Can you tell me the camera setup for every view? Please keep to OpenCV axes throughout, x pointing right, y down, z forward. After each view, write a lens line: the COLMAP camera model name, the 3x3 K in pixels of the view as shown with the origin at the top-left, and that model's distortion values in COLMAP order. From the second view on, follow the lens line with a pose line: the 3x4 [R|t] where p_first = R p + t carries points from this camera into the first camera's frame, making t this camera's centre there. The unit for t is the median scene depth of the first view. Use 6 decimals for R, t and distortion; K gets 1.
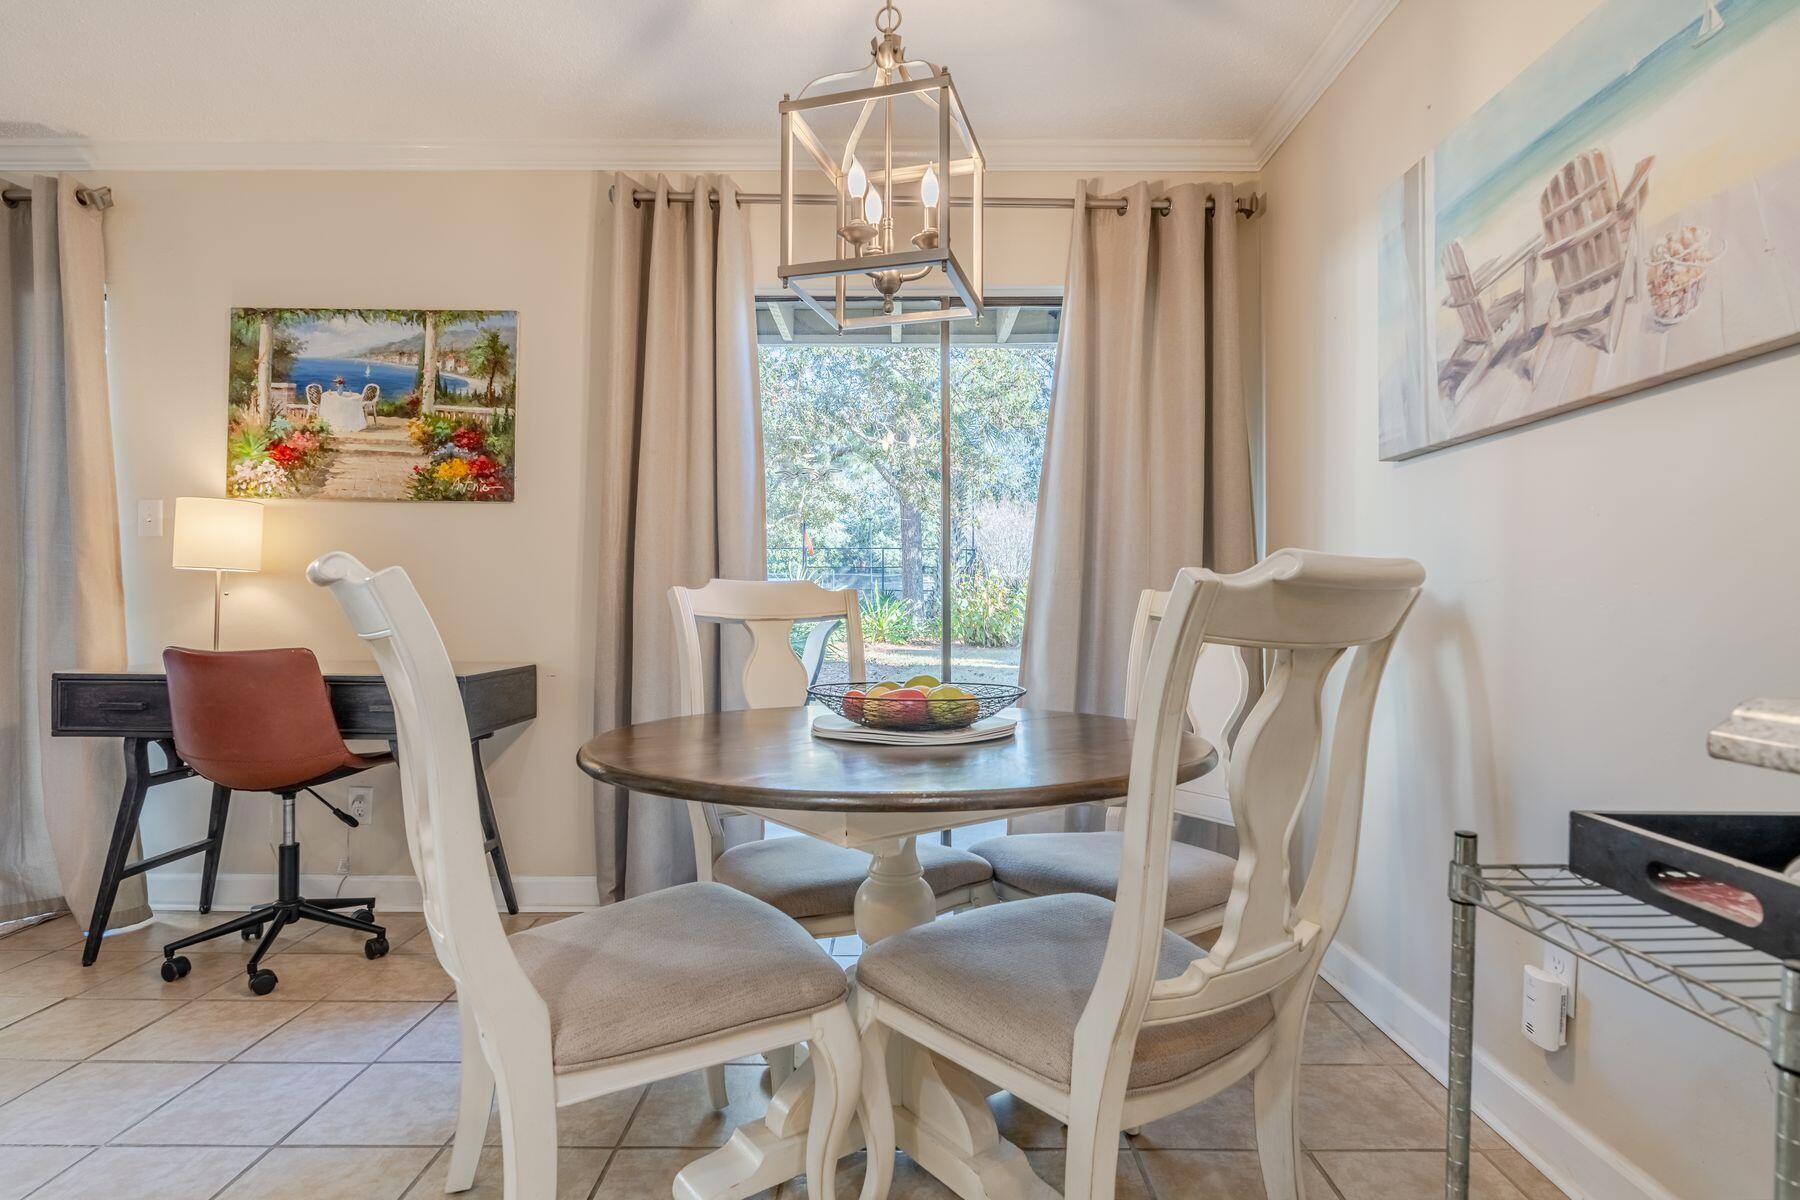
lens RADIAL K [[939.6, 0, 900.0], [0, 939.6, 600.0], [0, 0, 1]] dist [-0.000975, 0.000188]
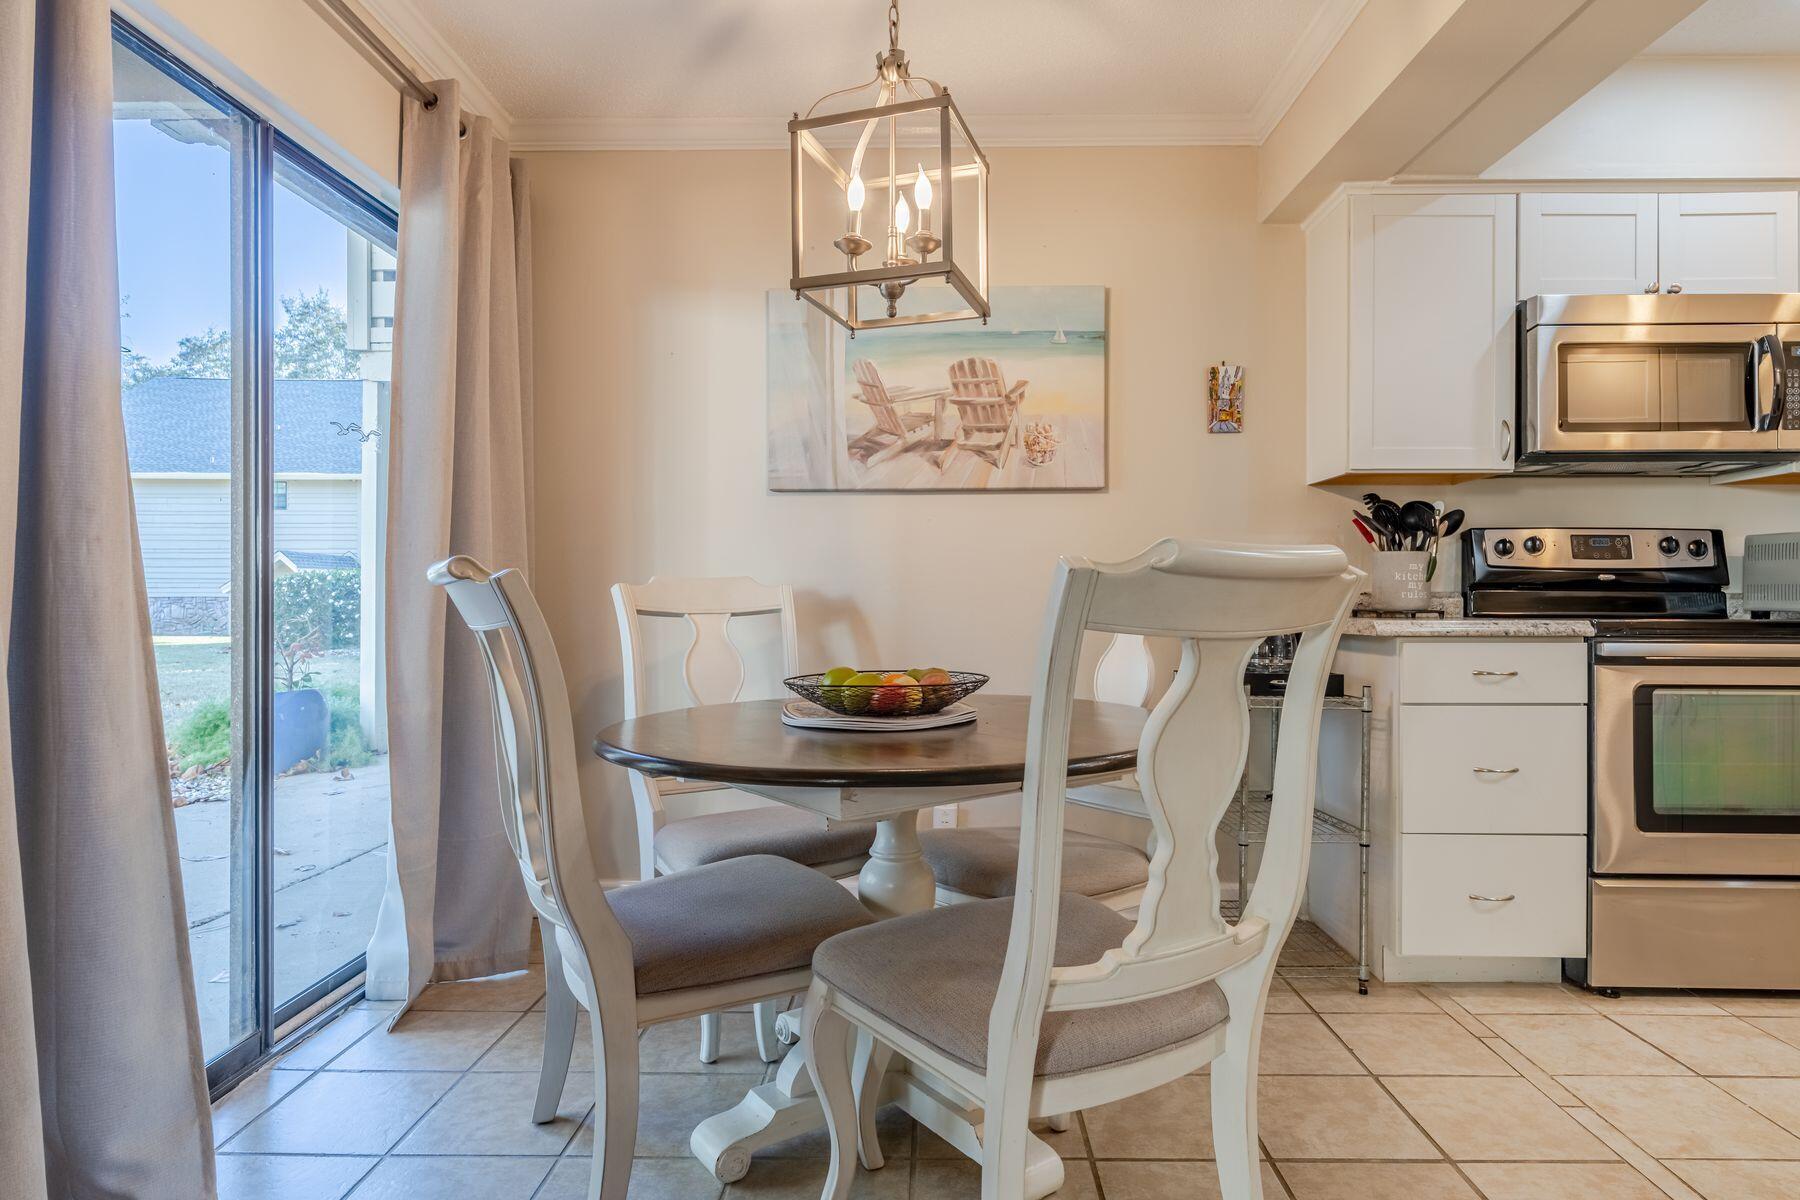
lens RADIAL K [[1001.3, 0, 927.9], [0, 1001.3, 601.7], [0, 0, 1]] dist [-0.001003, 0.000611]
pose [[0.008214, -0.005604, 0.999951, -0.655642], [-0.003222, 0.999979, 0.005630, 0.001357], [-0.999961, -0.003268, 0.008195, 0.556143]]
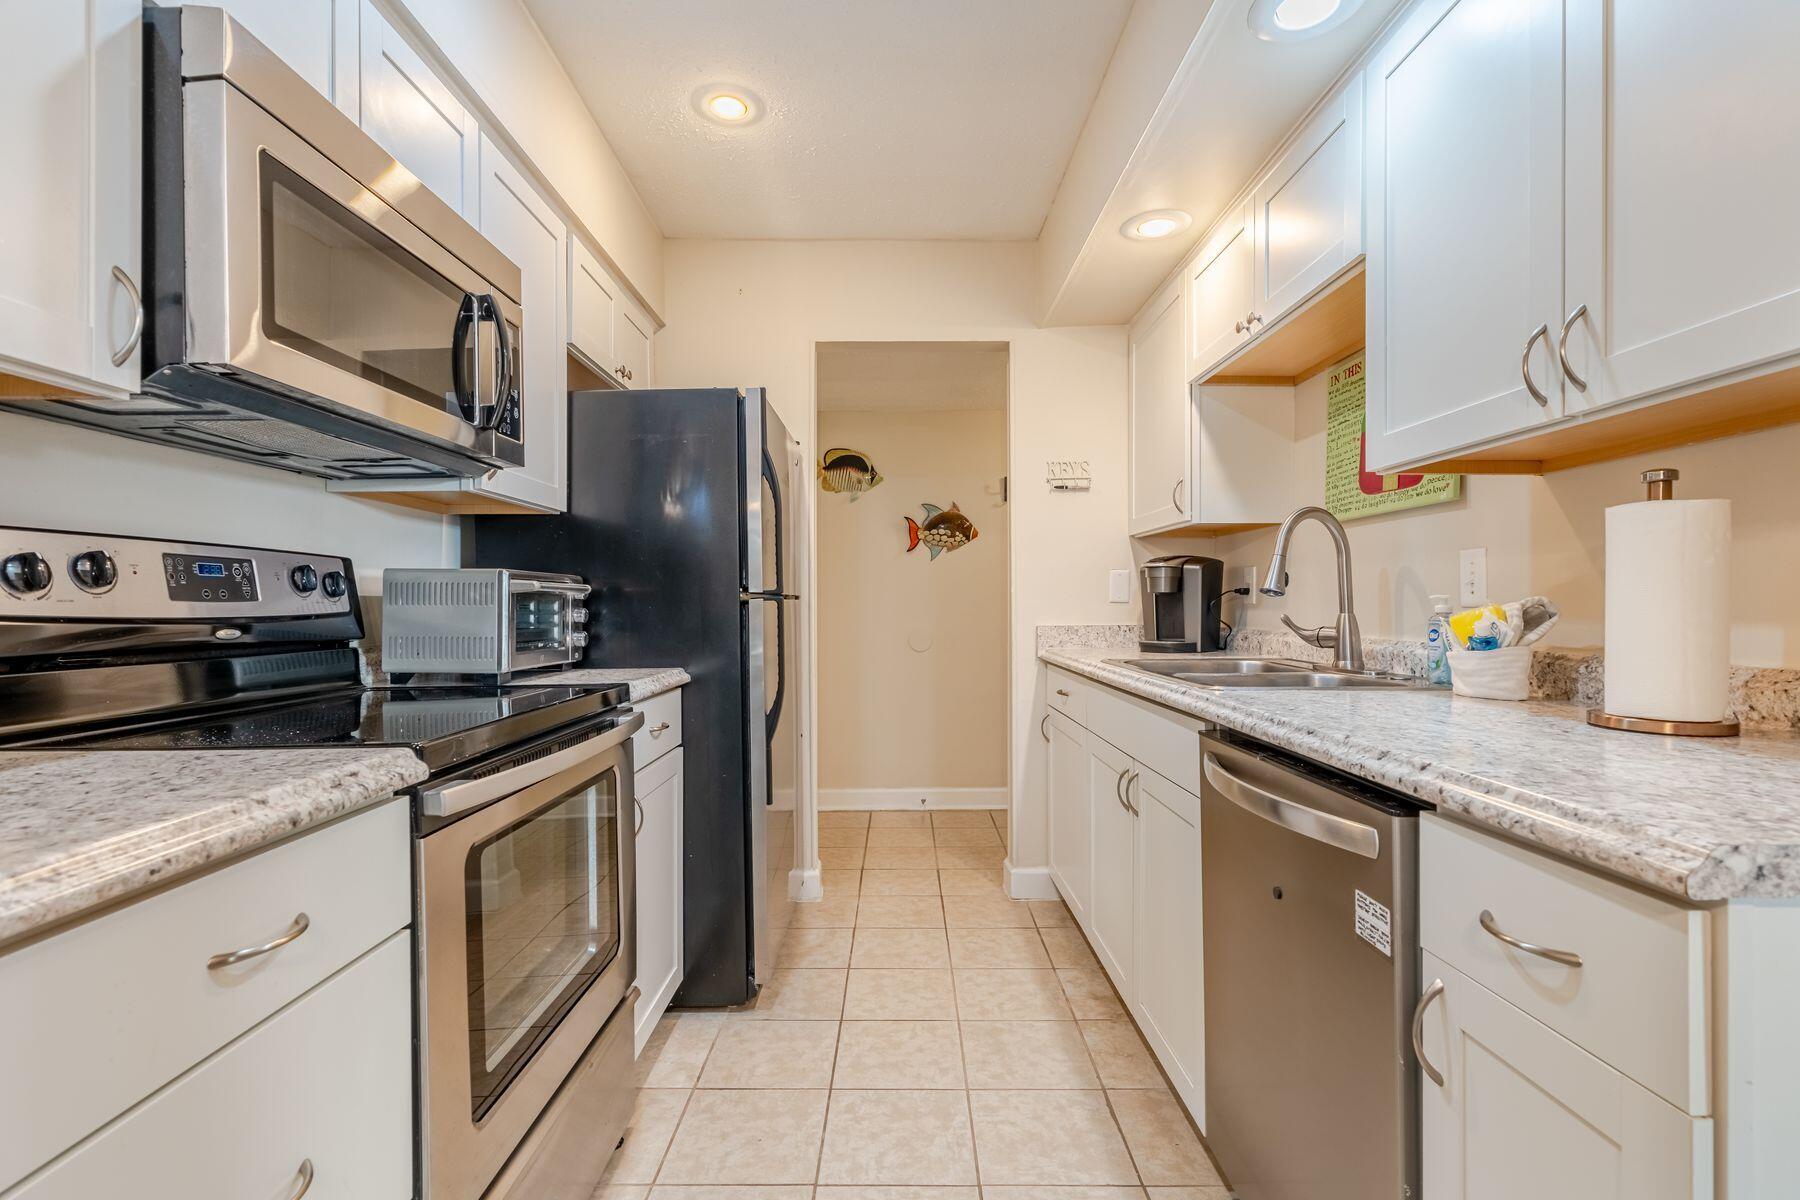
lens RADIAL K [[834.7, 0, 900.0], [0, 834.7, 600.0], [0, 0, 1]] dist [-0.001261, -0.000728]
pose [[-0.999992, -0.002960, -0.002730, -0.019976], [-0.002945, 0.999981, -0.005423, -0.036912], [0.002746, -0.005415, -0.999982, 0.346901]]
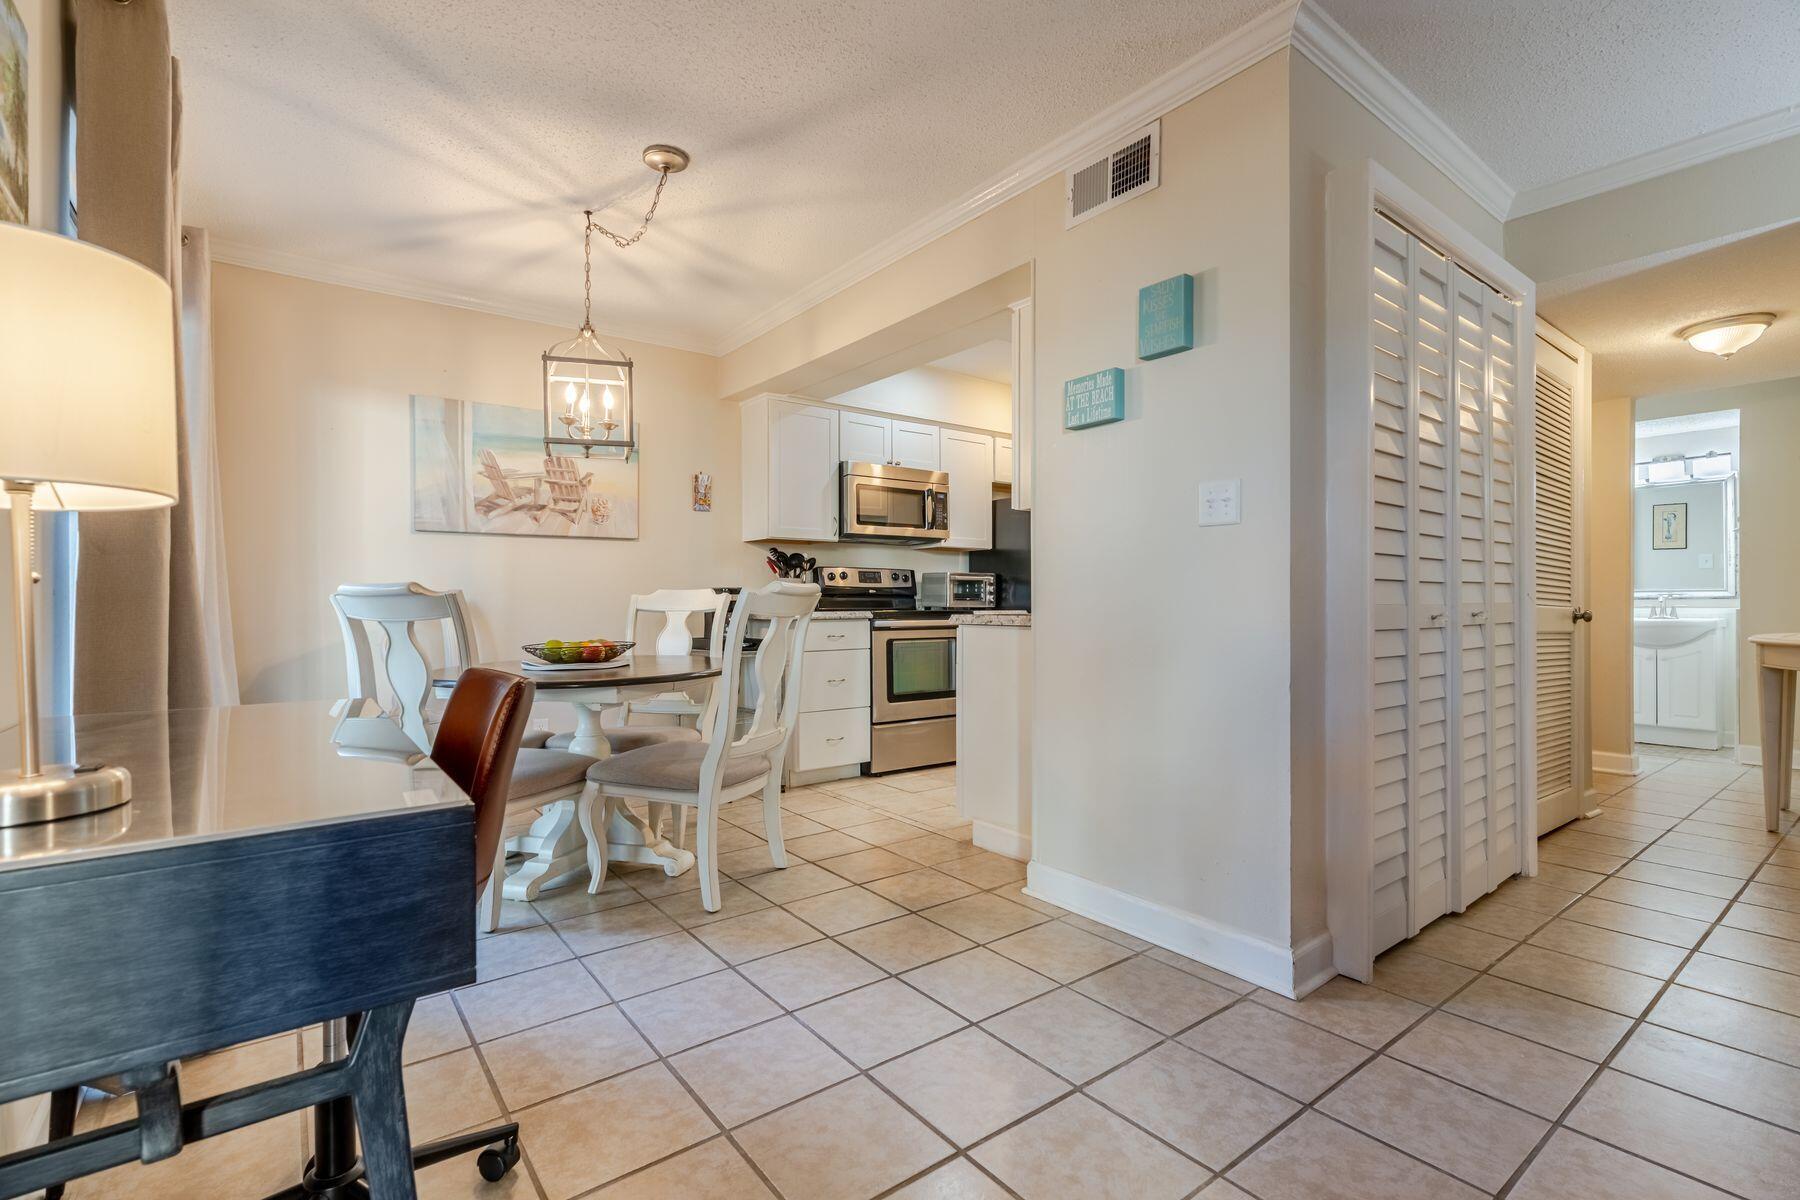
lens RADIAL K [[808.6, 0, 891.1], [0, 808.6, 603.0], [0, 0, 1]] dist [0.000544, 0.000739]
pose [[-0.603516, -0.002117, 0.797348, -1.047633], [-0.000360, 0.999997, 0.002382, 0.000739], [-0.797351, 0.001151, -0.603515, 0.894111]]
